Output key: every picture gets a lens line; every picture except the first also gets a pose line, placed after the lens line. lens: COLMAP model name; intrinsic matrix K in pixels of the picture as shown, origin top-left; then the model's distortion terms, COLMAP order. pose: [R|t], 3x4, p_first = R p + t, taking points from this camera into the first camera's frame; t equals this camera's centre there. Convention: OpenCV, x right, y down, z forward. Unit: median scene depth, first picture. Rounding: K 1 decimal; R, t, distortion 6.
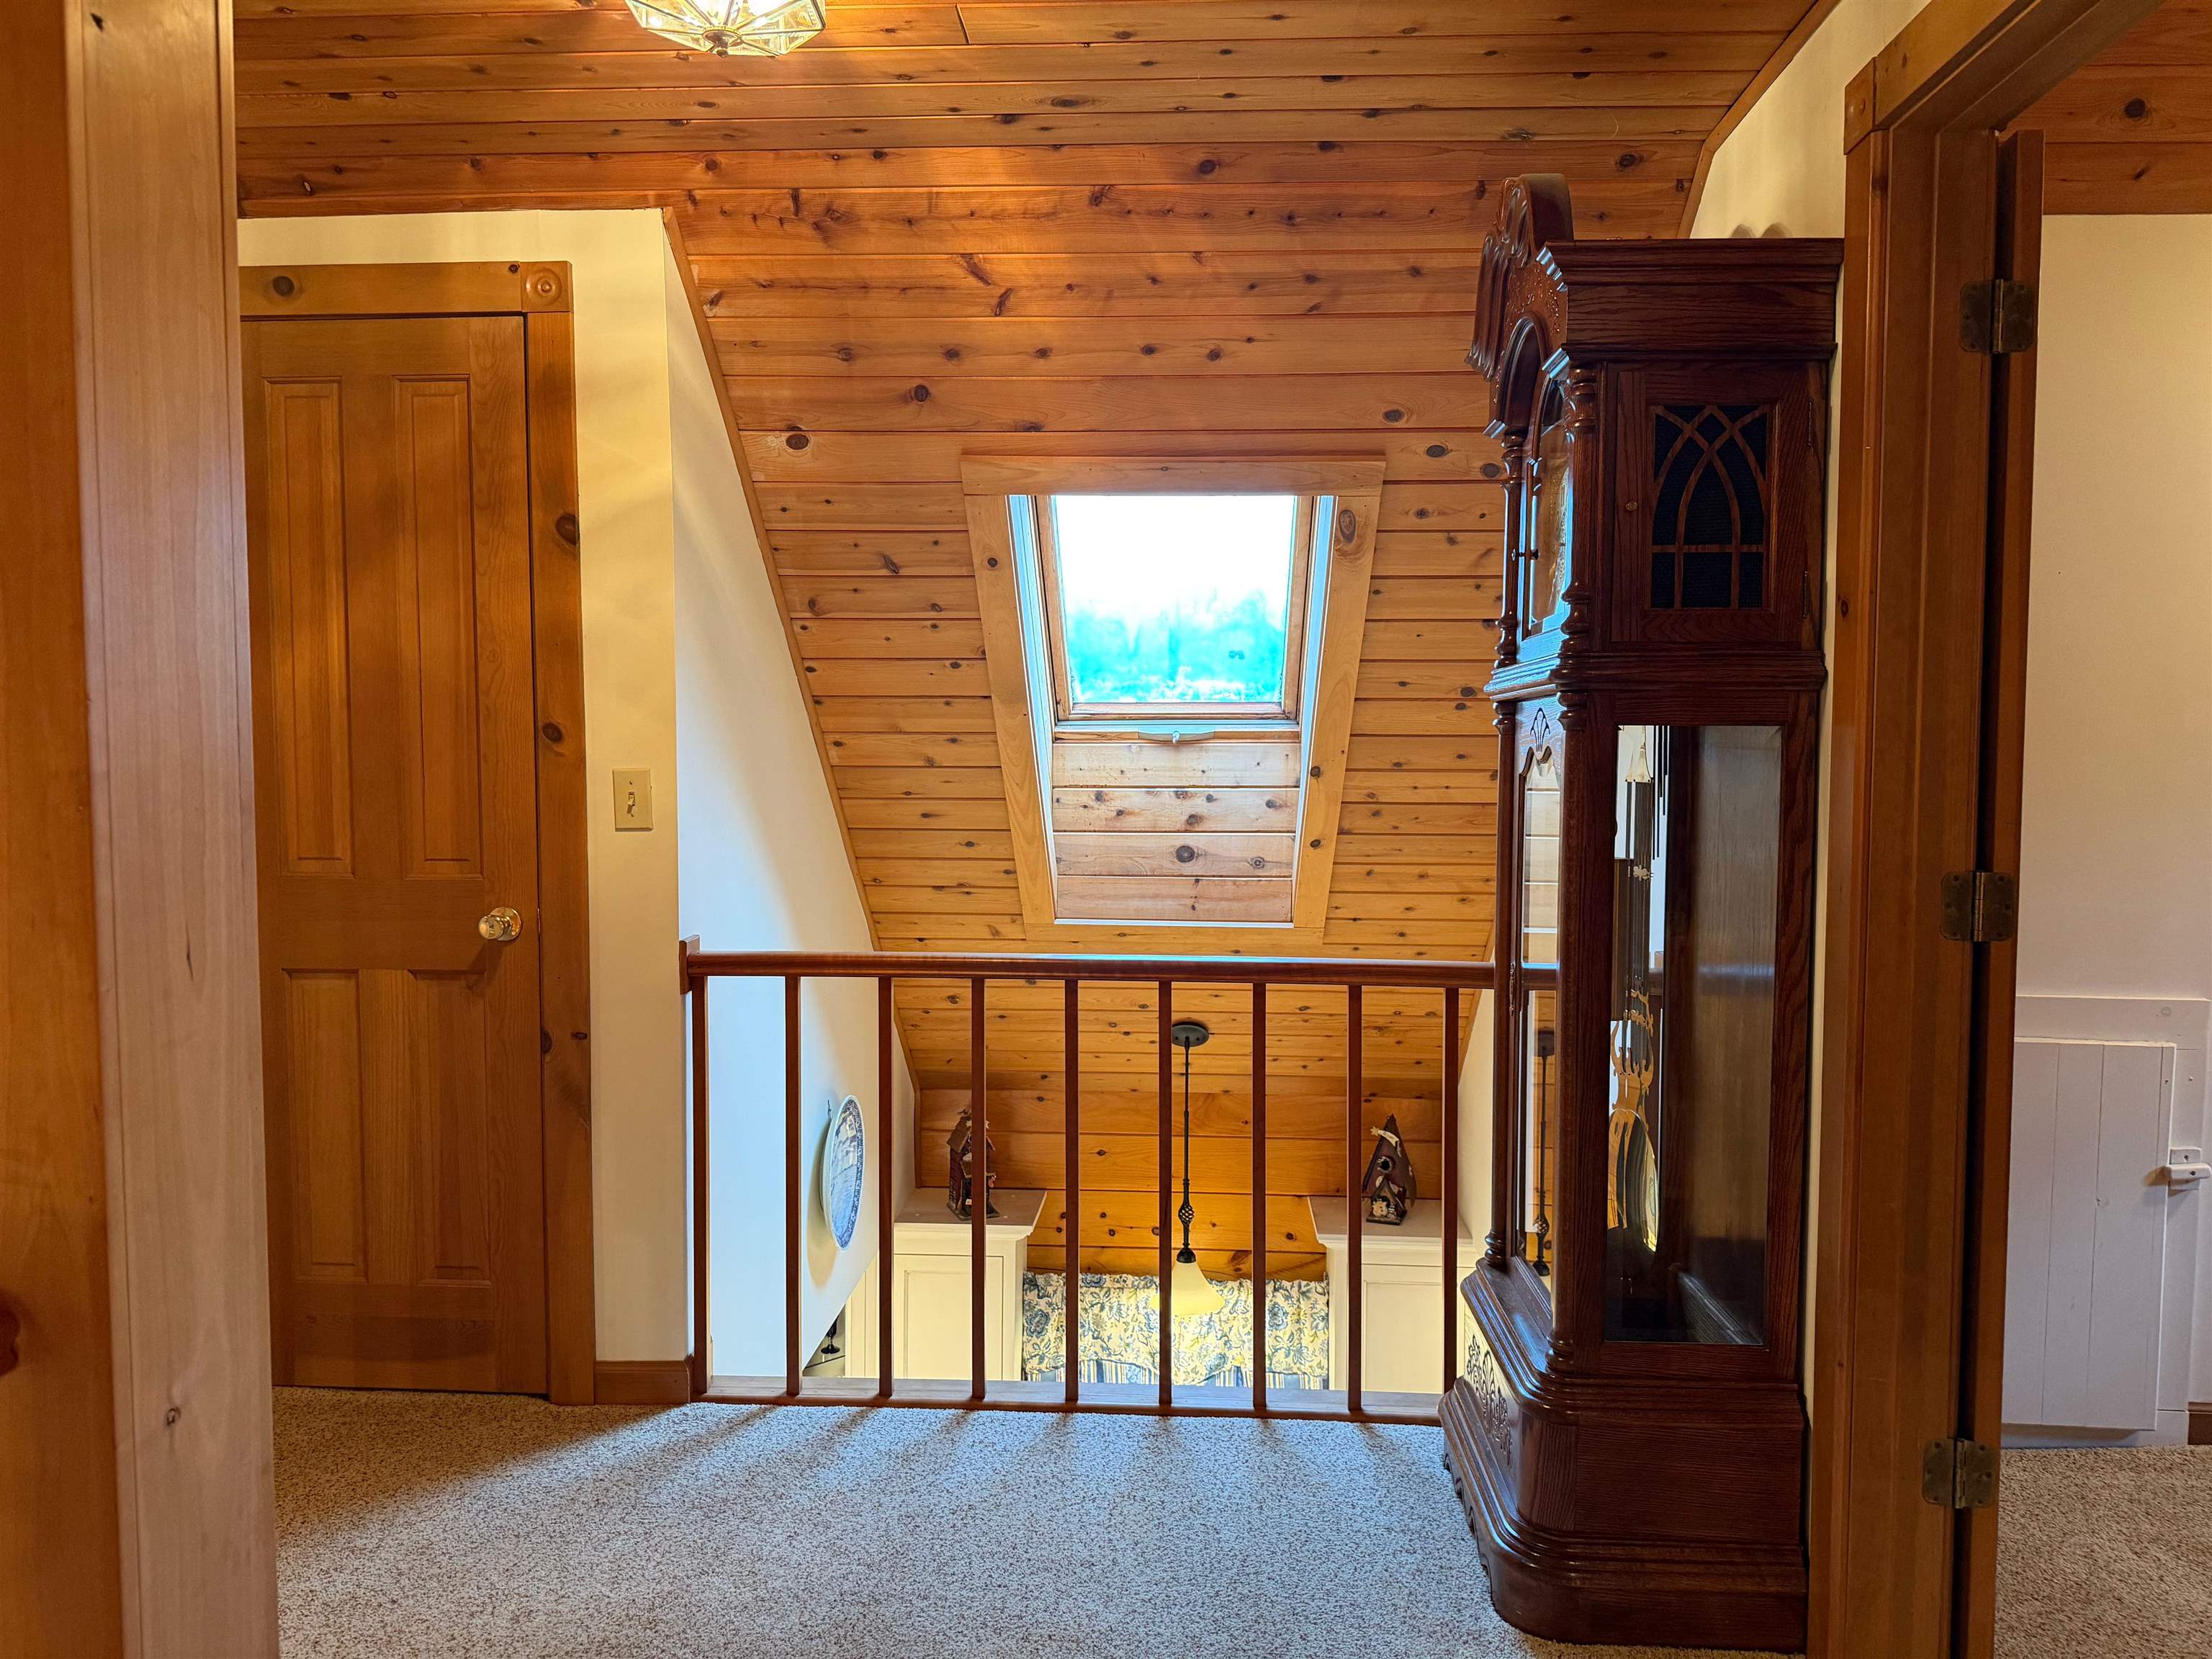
lens RADIAL K [[1574.8, 0, 1106.2], [0, 1574.8, 834.8], [0, 0, 1]] dist [0.054012, -0.074025]
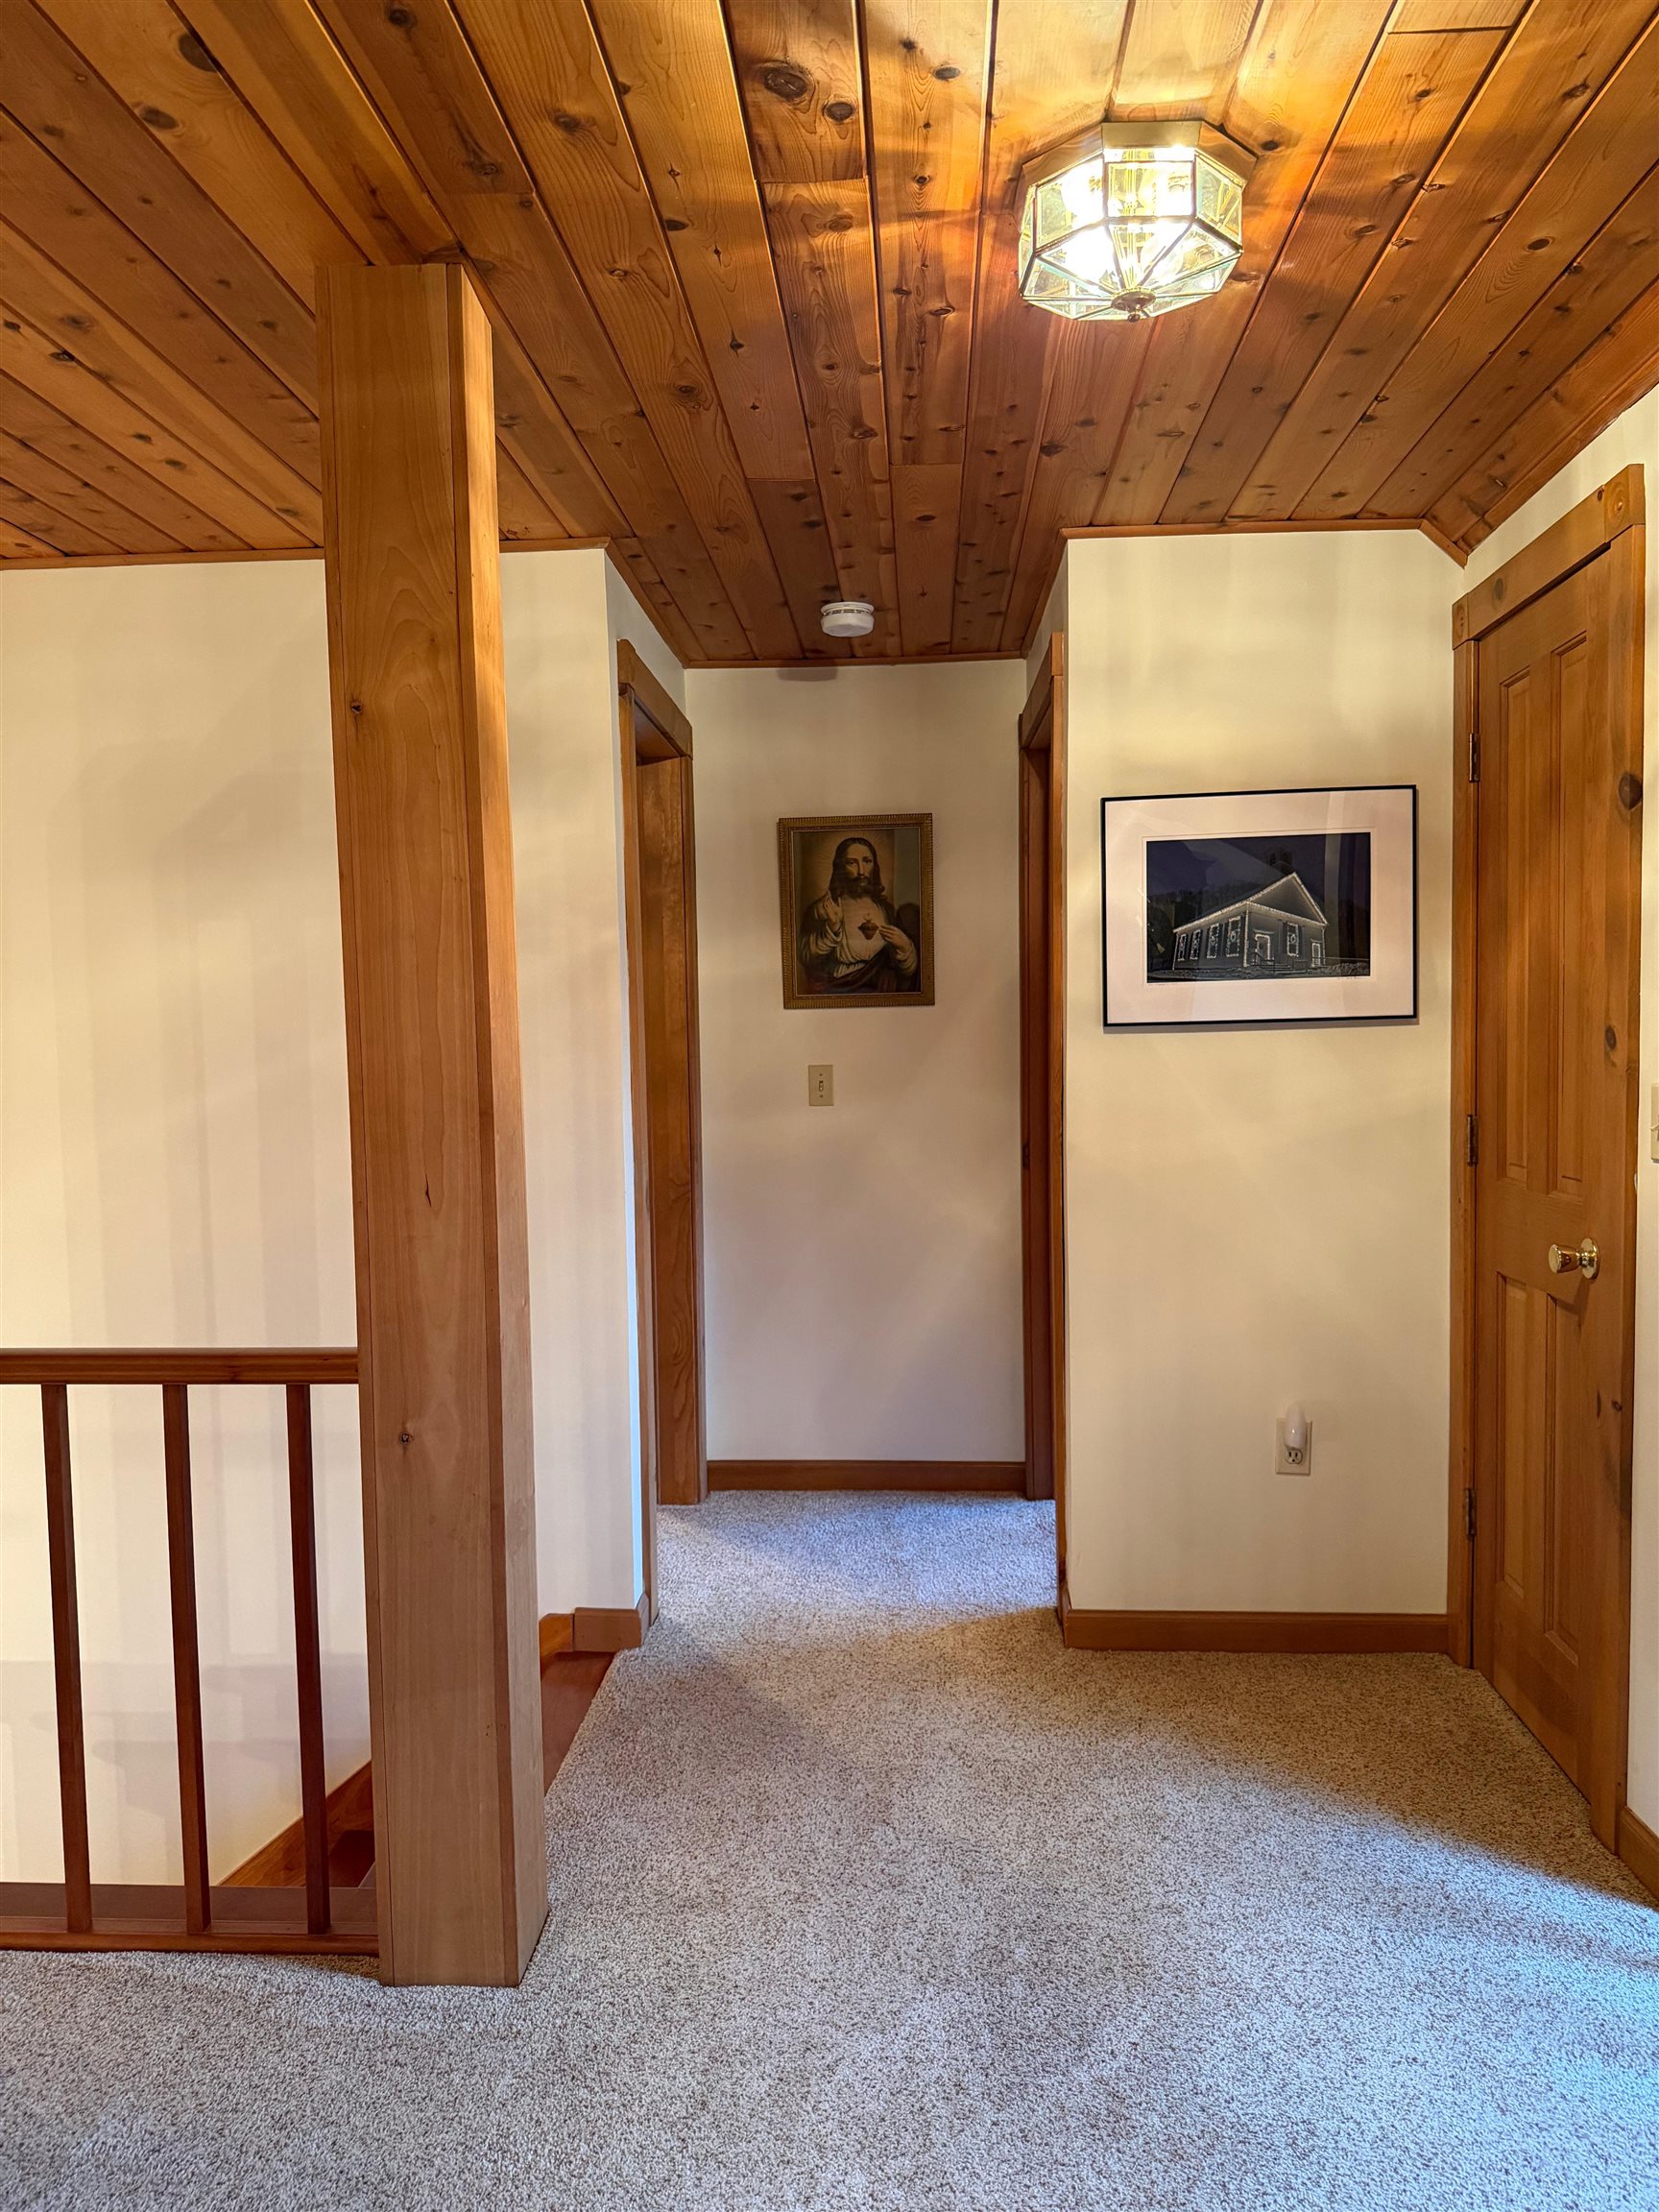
lens RADIAL K [[1574.8, 0, 828.9], [0, 1574.8, 1106.0], [0, 0, 1]] dist [0.054012, -0.074025]
pose [[-0.014585, 0.046490, -0.998812, 1.192115], [-0.038998, 0.998132, 0.047028, -0.123730], [0.999133, 0.039638, -0.012744, 1.447488]]
